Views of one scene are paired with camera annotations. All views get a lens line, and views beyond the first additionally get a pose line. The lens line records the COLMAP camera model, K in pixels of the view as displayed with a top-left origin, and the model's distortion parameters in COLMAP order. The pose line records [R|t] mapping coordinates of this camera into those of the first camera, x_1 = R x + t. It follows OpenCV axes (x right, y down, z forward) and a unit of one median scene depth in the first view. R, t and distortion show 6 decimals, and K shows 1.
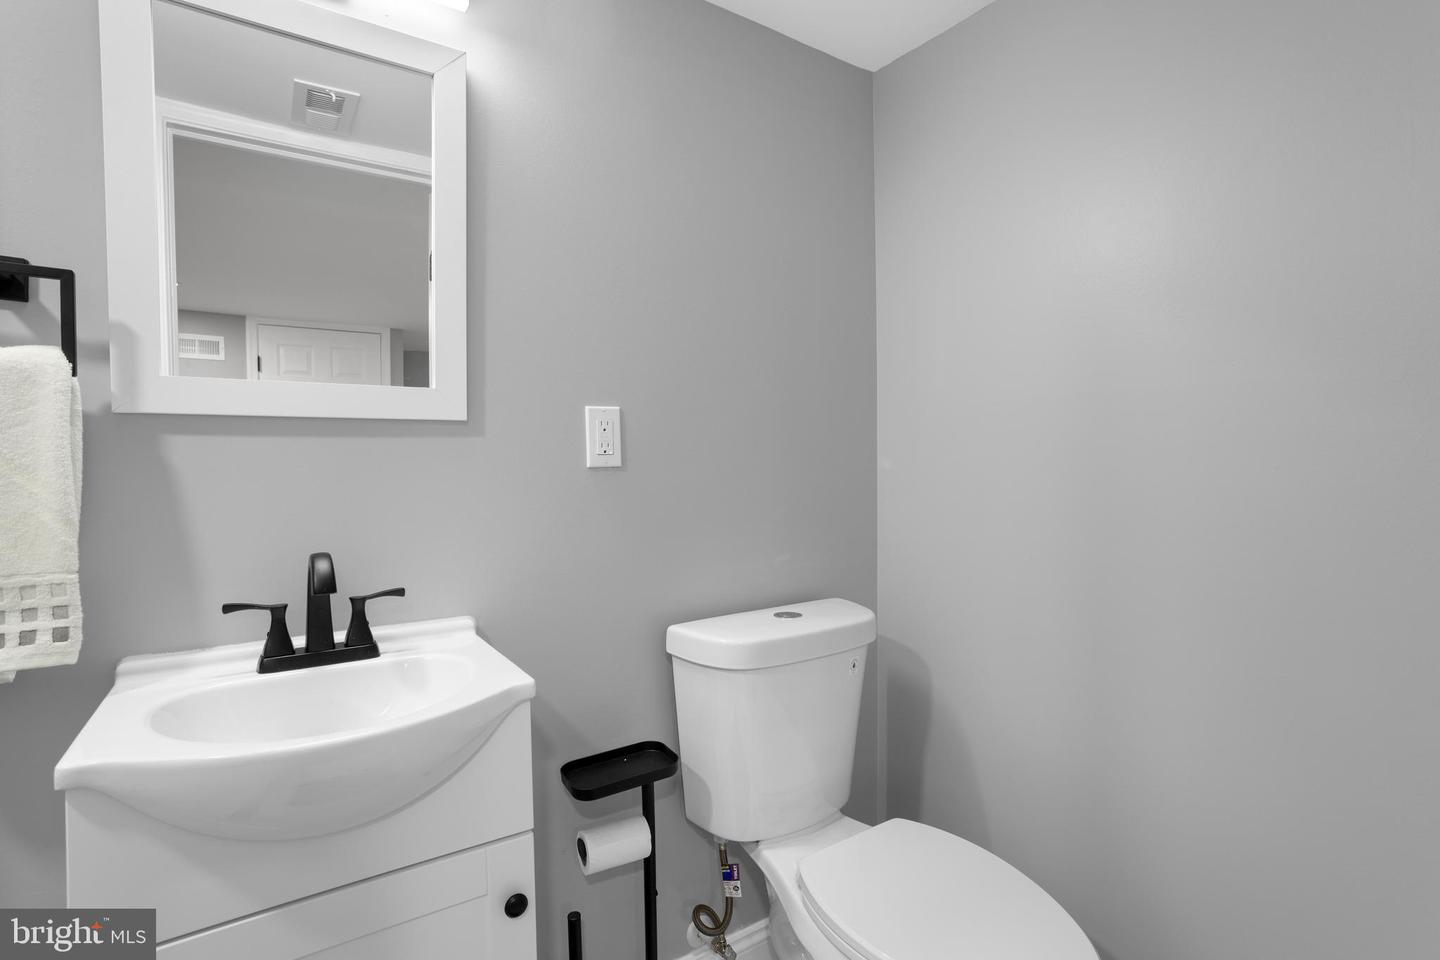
lens RADIAL K [[701.1, 0, 718.4], [0, 701.1, 458.2], [0, 0, 1]] dist [-0.046341, 0.025104]
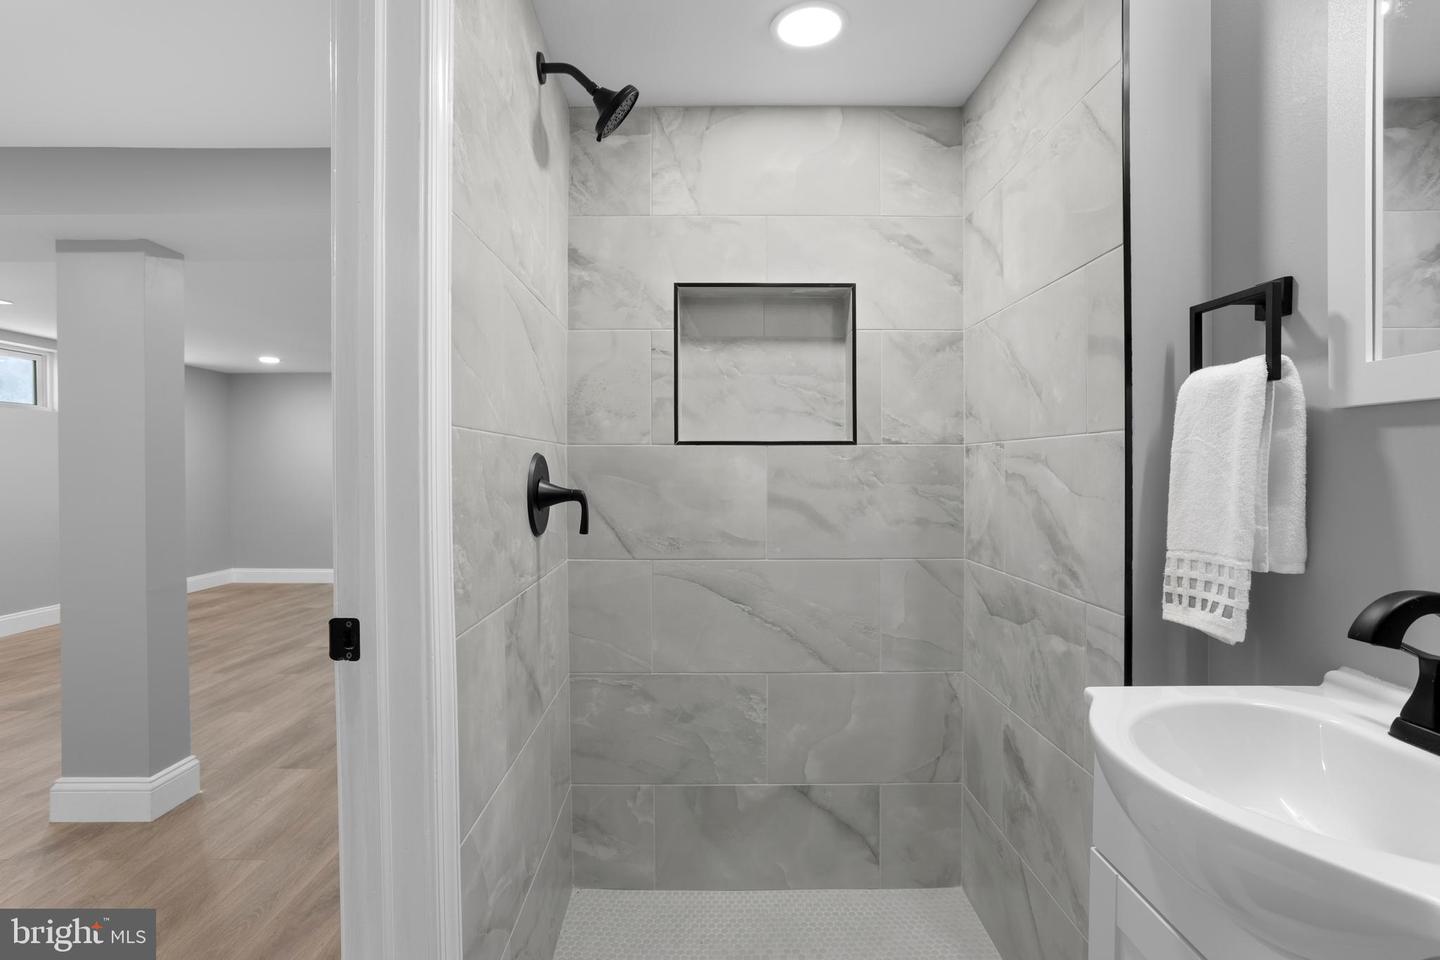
lens RADIAL K [[701.1, 0, 718.4], [0, 701.1, 458.2], [0, 0, 1]] dist [-0.046341, 0.025104]
pose [[-0.550916, 0.001580, -0.834559, 0.384673], [0.009854, 0.999941, -0.004612, -0.001489], [0.834503, -0.010765, -0.550899, 0.771621]]
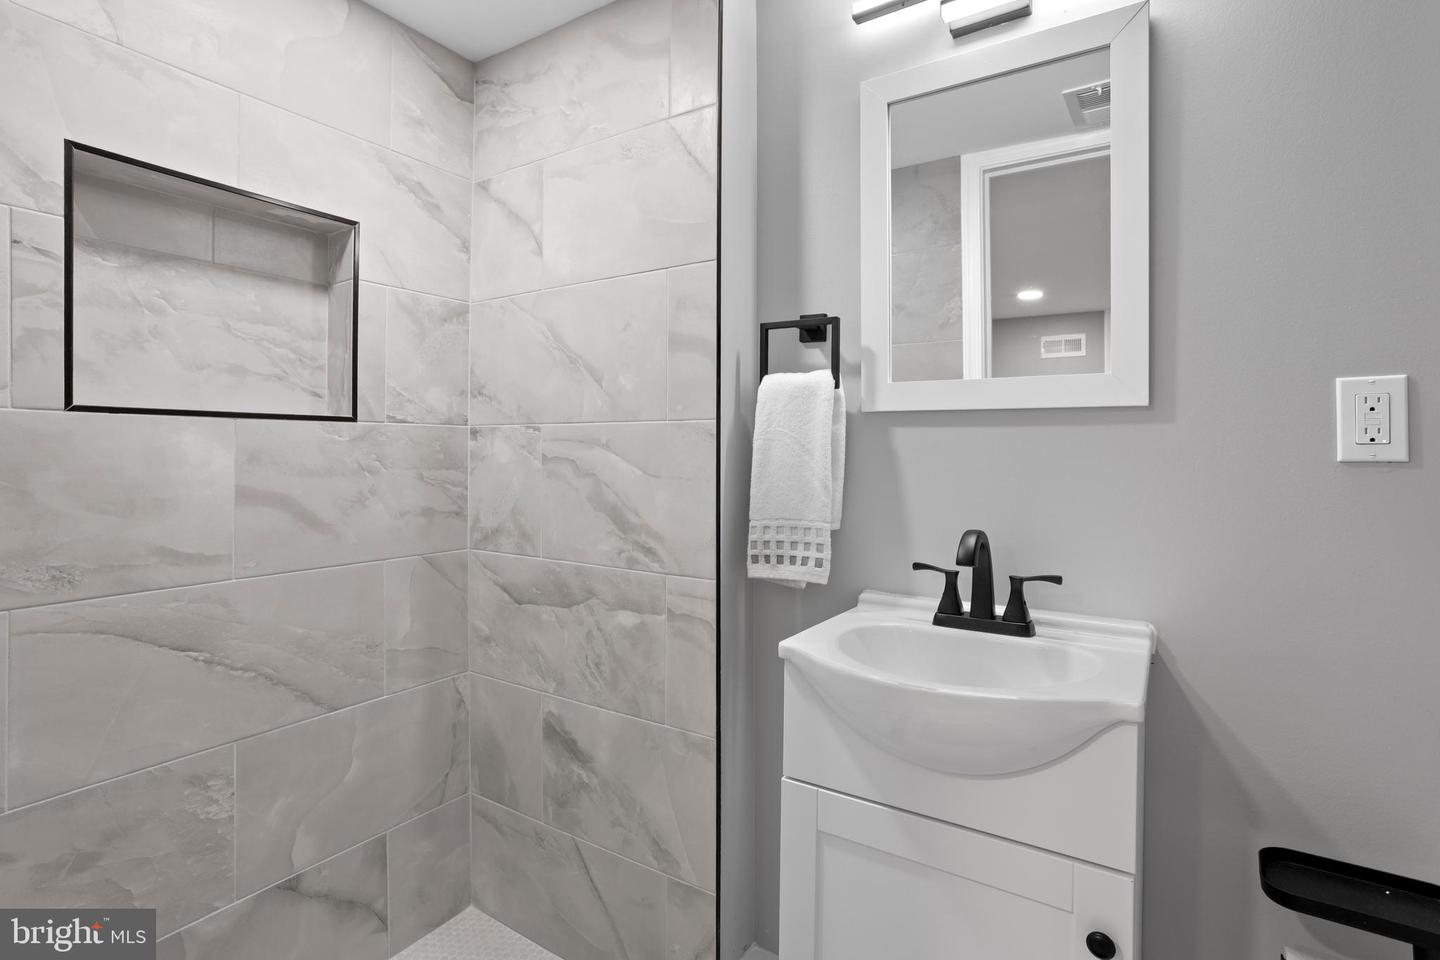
lens RADIAL K [[711.4, 0, 722.7], [0, 711.4, 438.0], [0, 0, 1]] dist [-0.049257, 0.028781]
pose [[0.387299, -0.003583, -0.921947, 0.321068], [-0.006955, 0.999953, -0.006808, -0.002572], [0.921928, 0.009049, 0.387255, 0.171824]]
